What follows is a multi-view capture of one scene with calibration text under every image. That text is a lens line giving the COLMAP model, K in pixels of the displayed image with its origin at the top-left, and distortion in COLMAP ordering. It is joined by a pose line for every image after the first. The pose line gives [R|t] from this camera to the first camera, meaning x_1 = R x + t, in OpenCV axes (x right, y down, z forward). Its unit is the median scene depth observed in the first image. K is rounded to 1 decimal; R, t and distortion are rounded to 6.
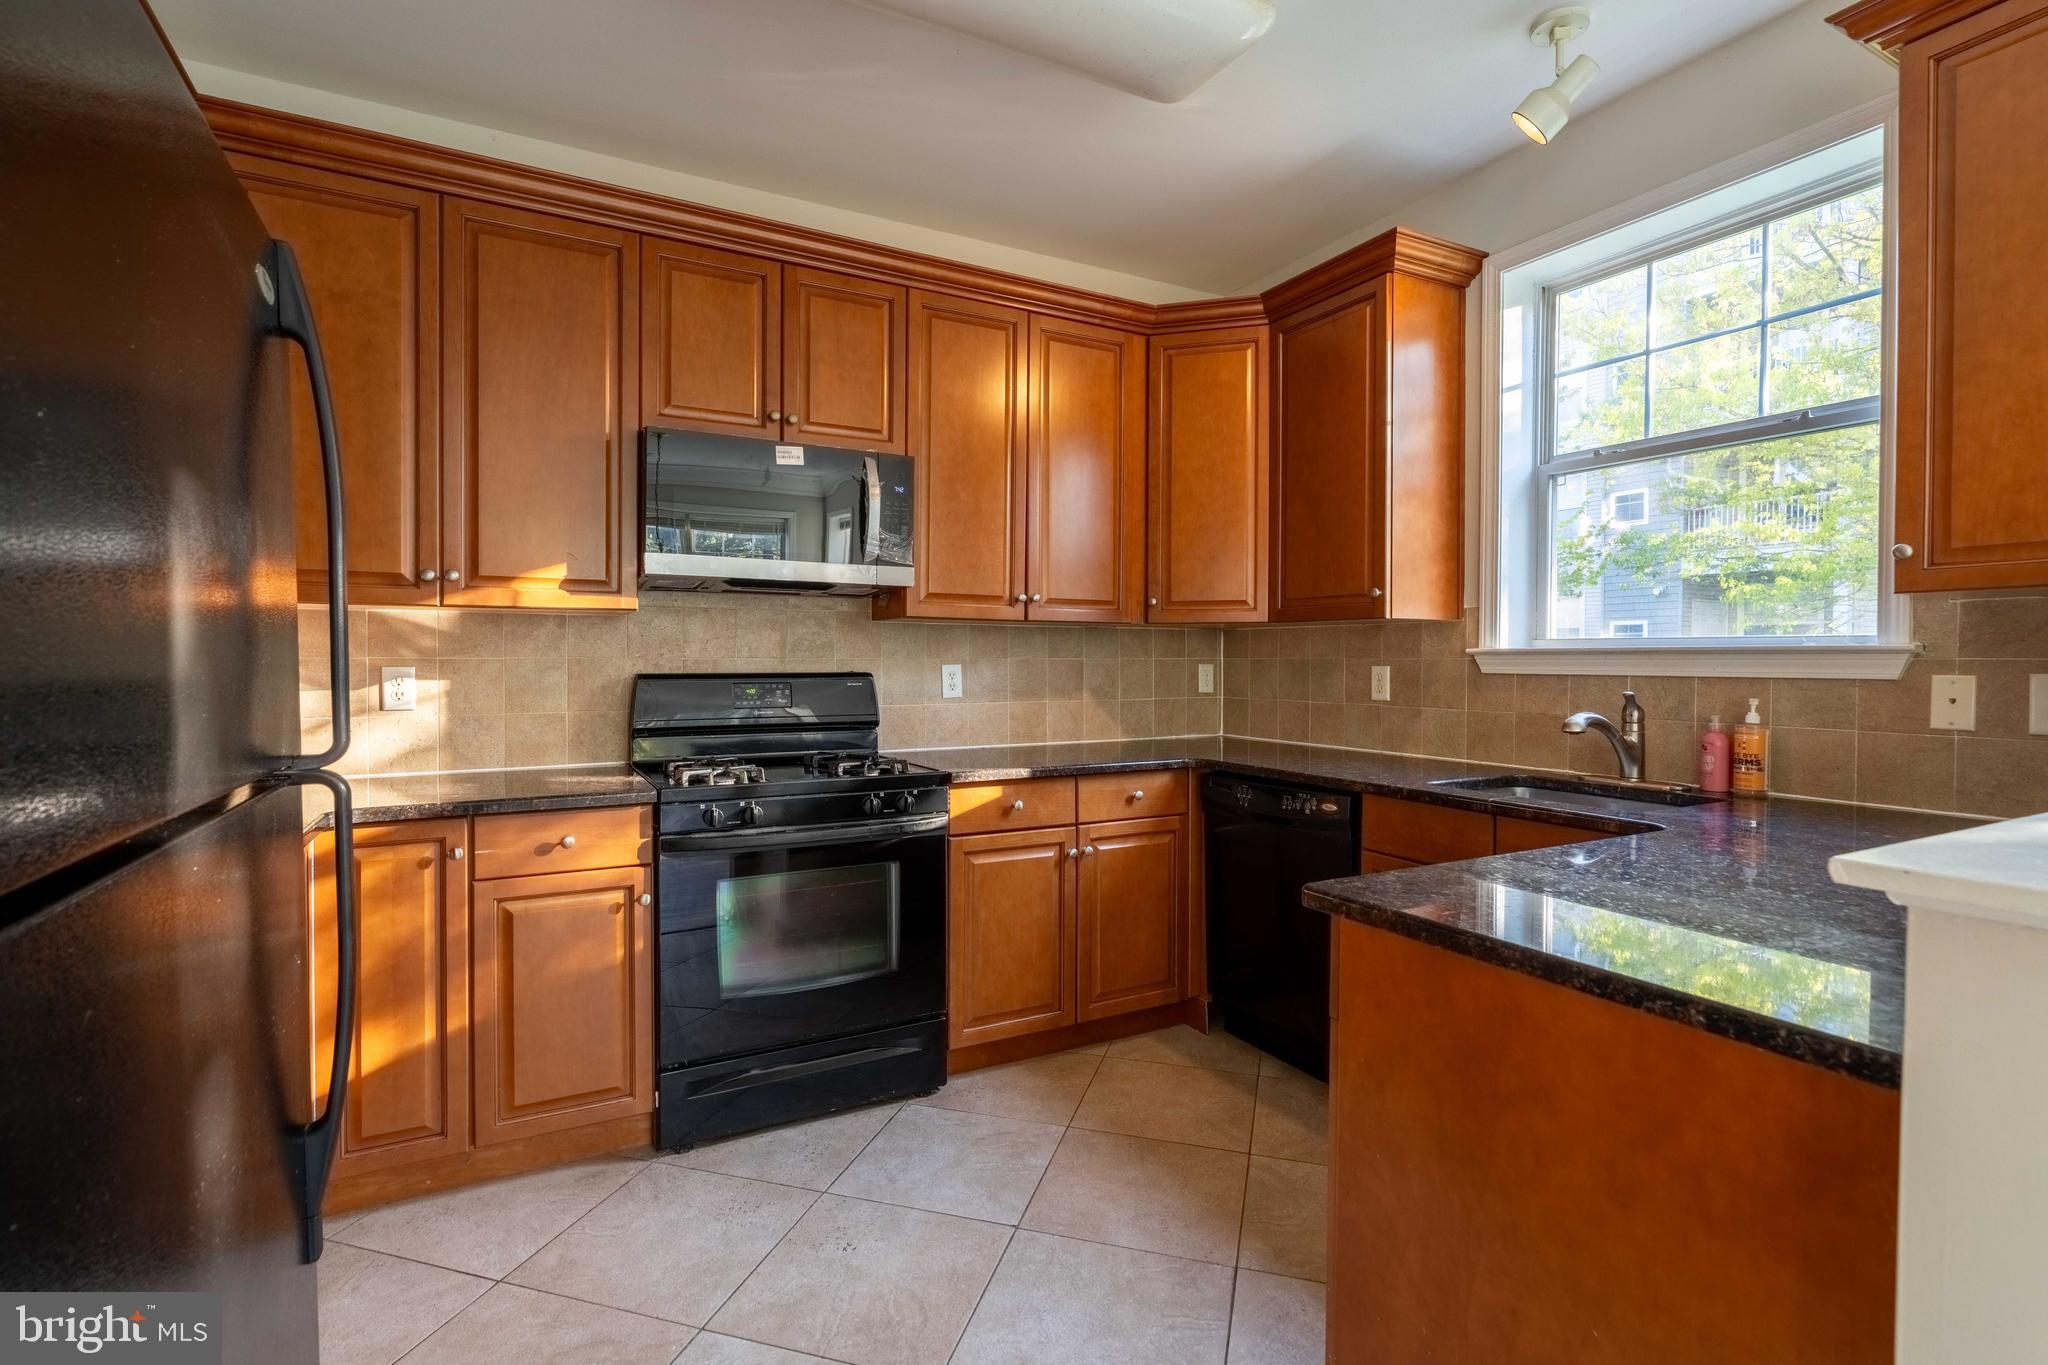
lens RADIAL K [[923.1, 0, 1012.4], [0, 923.1, 676.2], [0, 0, 1]] dist [-0.001814, 0.000174]
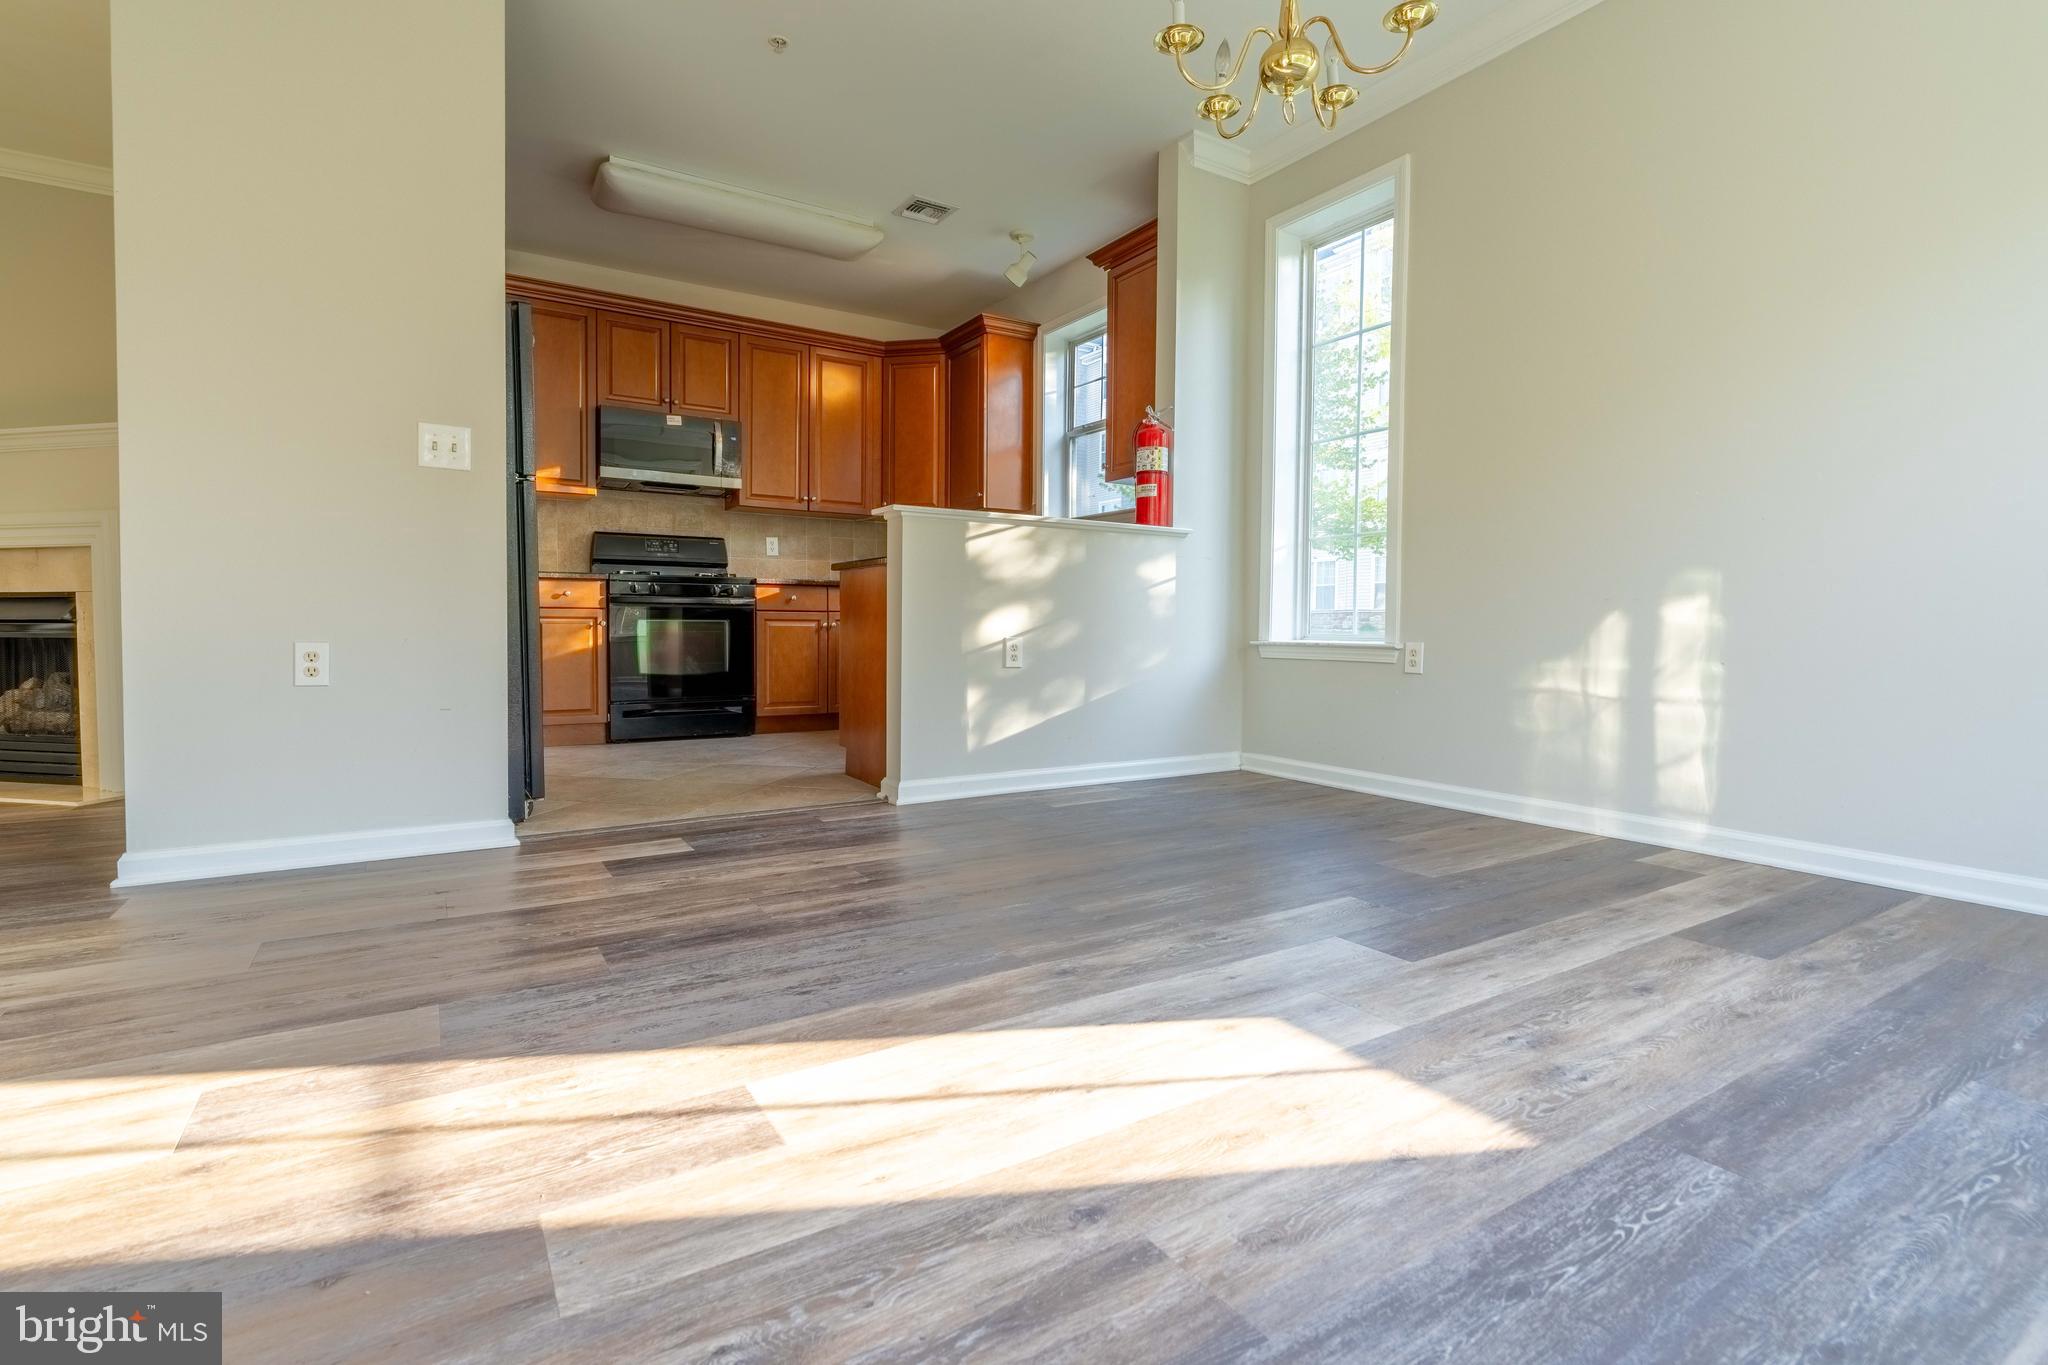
lens RADIAL K [[908.6, 0, 1029.7], [0, 908.6, 646.5], [0, 0, 1]] dist [-0.001161, -0.000547]
pose [[0.995939, -0.003569, 0.089958, 0.323786], [0.003222, 0.999987, 0.004003, 0.229165], [-0.089971, -0.003697, 0.995938, -0.961406]]
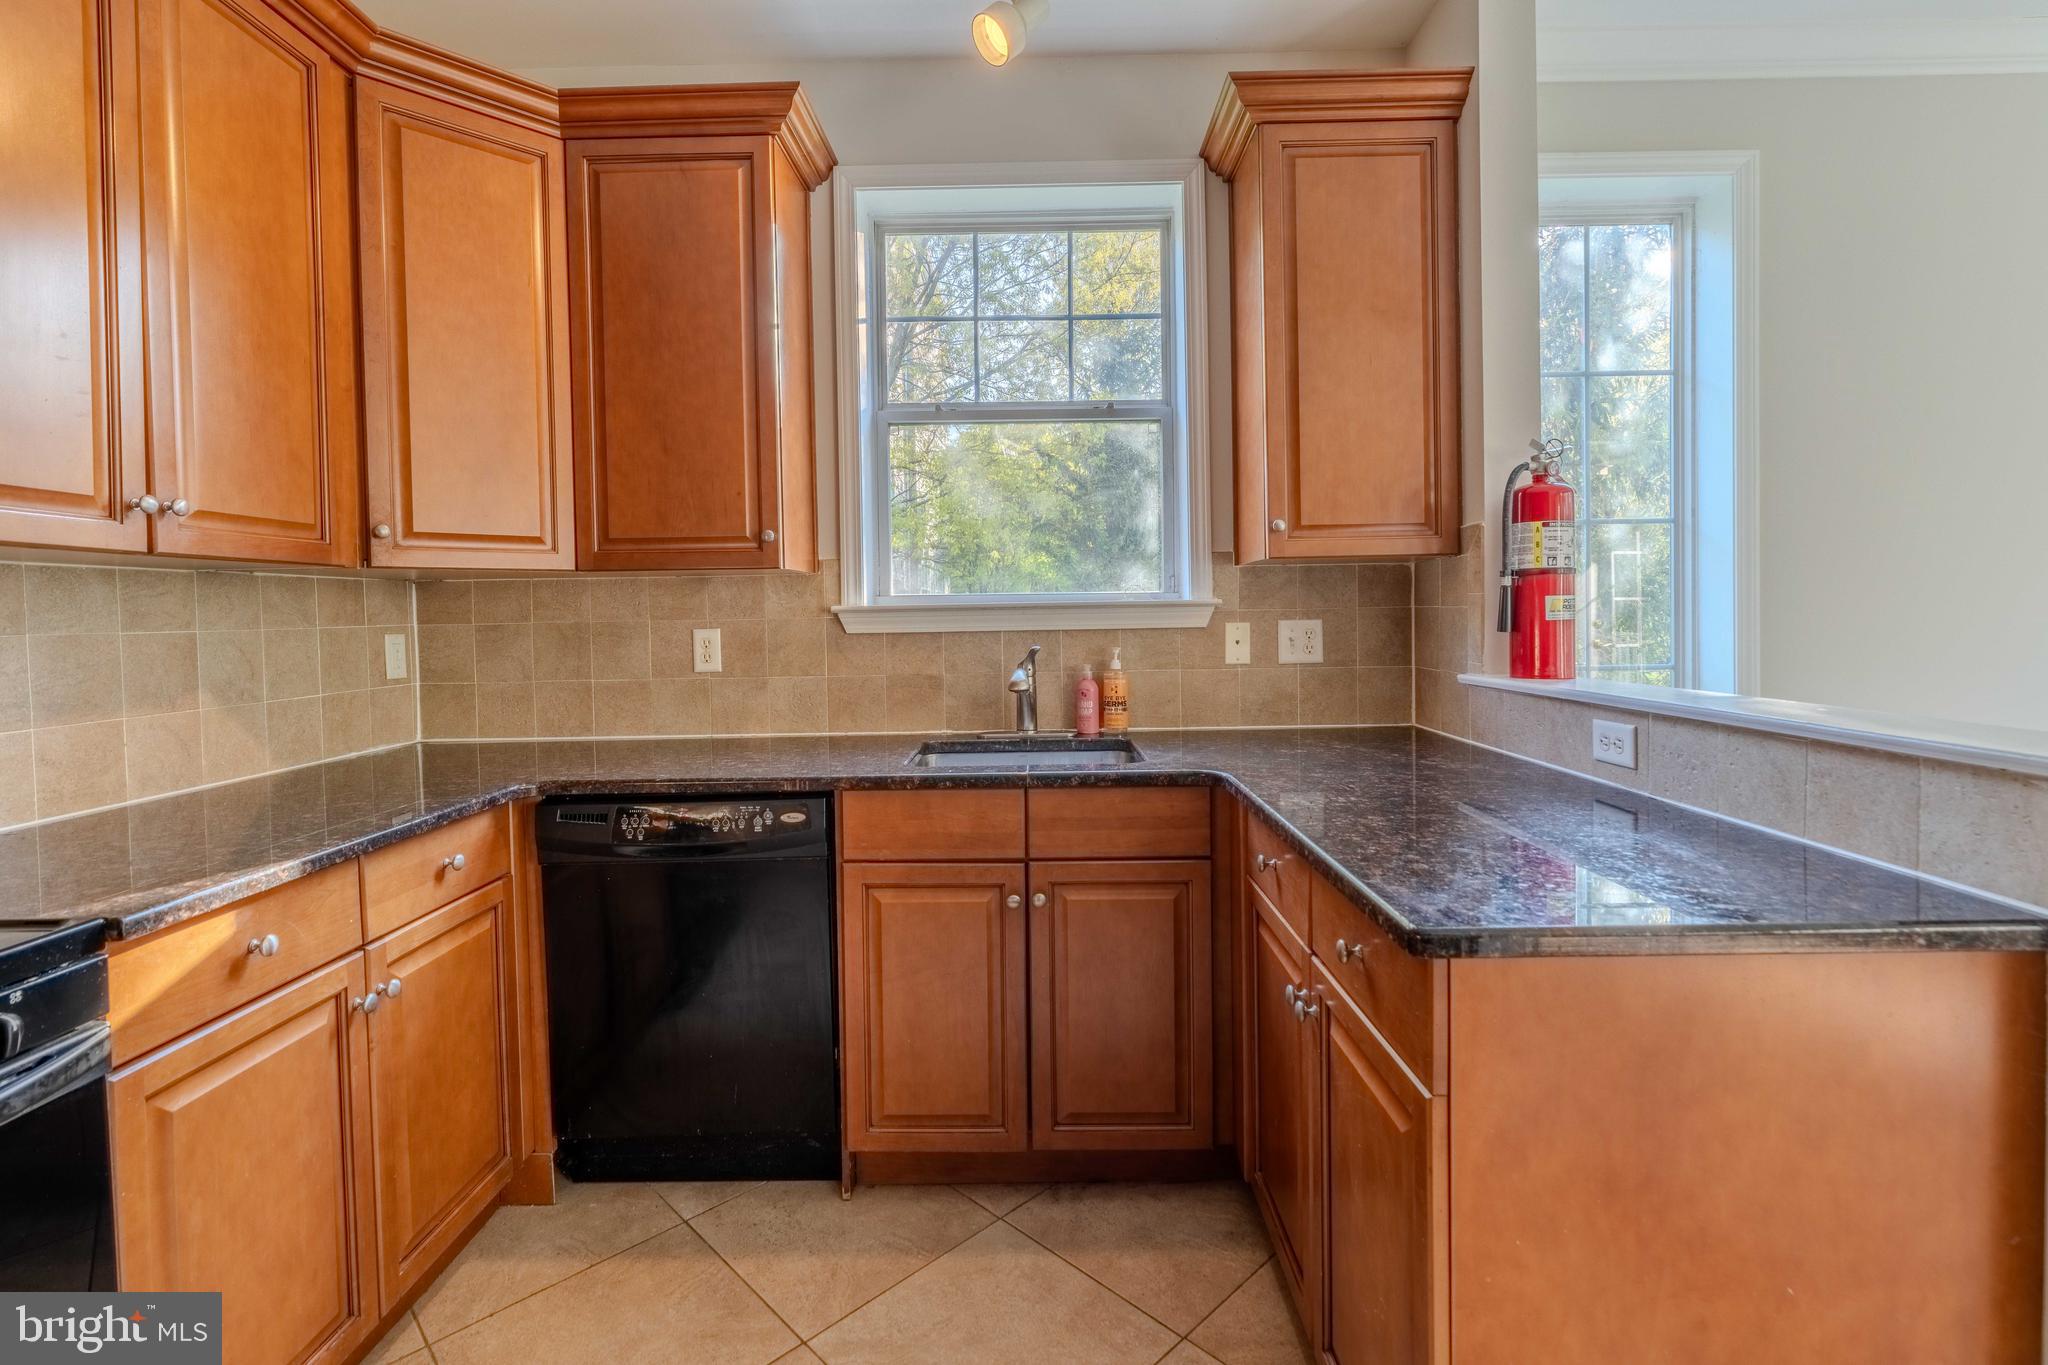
lens RADIAL K [[951.1, 0, 1013.3], [0, 951.1, 637.7], [0, 0, 1]] dist [-0.002552, 0.000349]
pose [[0.485446, -0.034320, 0.873593, -0.216405], [0.034673, 0.999199, 0.019987, -0.012177], [-0.873579, 0.020588, 0.486247, 0.413071]]
